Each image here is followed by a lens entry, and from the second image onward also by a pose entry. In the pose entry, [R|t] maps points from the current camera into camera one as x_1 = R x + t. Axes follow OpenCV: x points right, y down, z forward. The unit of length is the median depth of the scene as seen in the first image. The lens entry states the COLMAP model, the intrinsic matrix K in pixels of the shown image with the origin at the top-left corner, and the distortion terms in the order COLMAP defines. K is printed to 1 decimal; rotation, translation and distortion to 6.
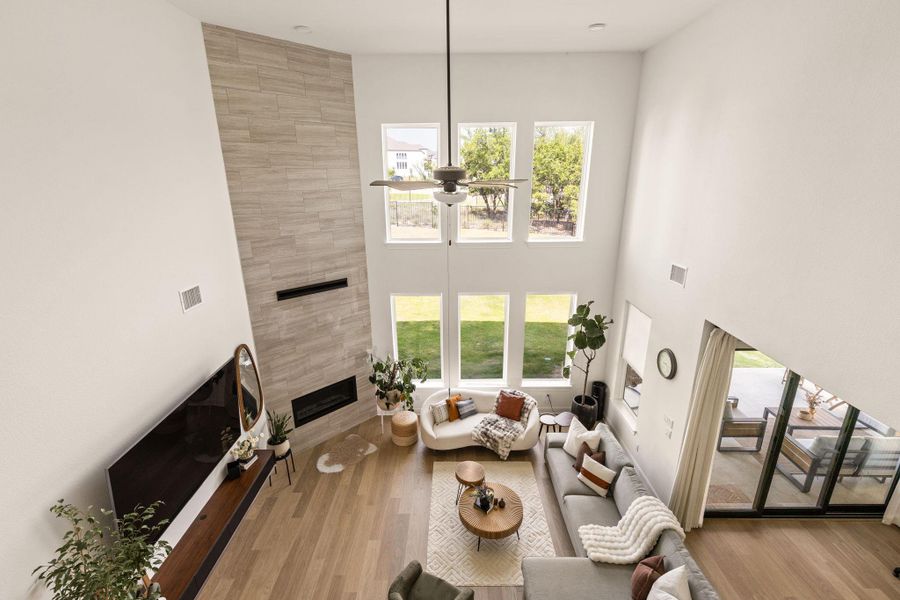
lens RADIAL K [[402.7, 0, 450.0], [0, 402.7, 300.0], [0, 0, 1]] dist [0.000458, -0.000185]
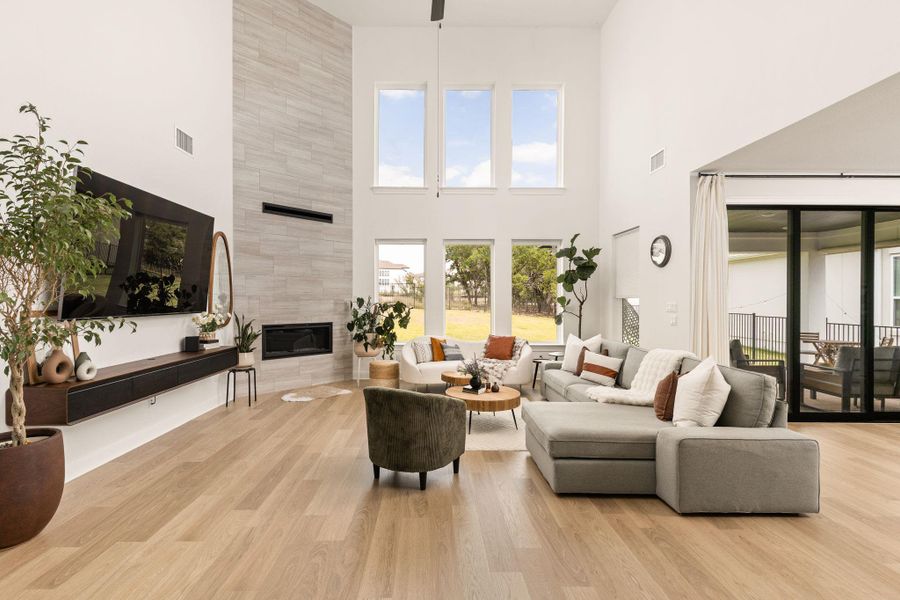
lens RADIAL K [[416.7, 0, 432.9], [0, 416.7, 301.1], [0, 0, 1]] dist [0.004360, 0.000161]
pose [[0.999942, 0.009403, 0.005174, -0.010256], [-0.007481, 0.956350, -0.292129, 0.502587], [-0.007695, 0.292074, 0.956365, 0.073968]]
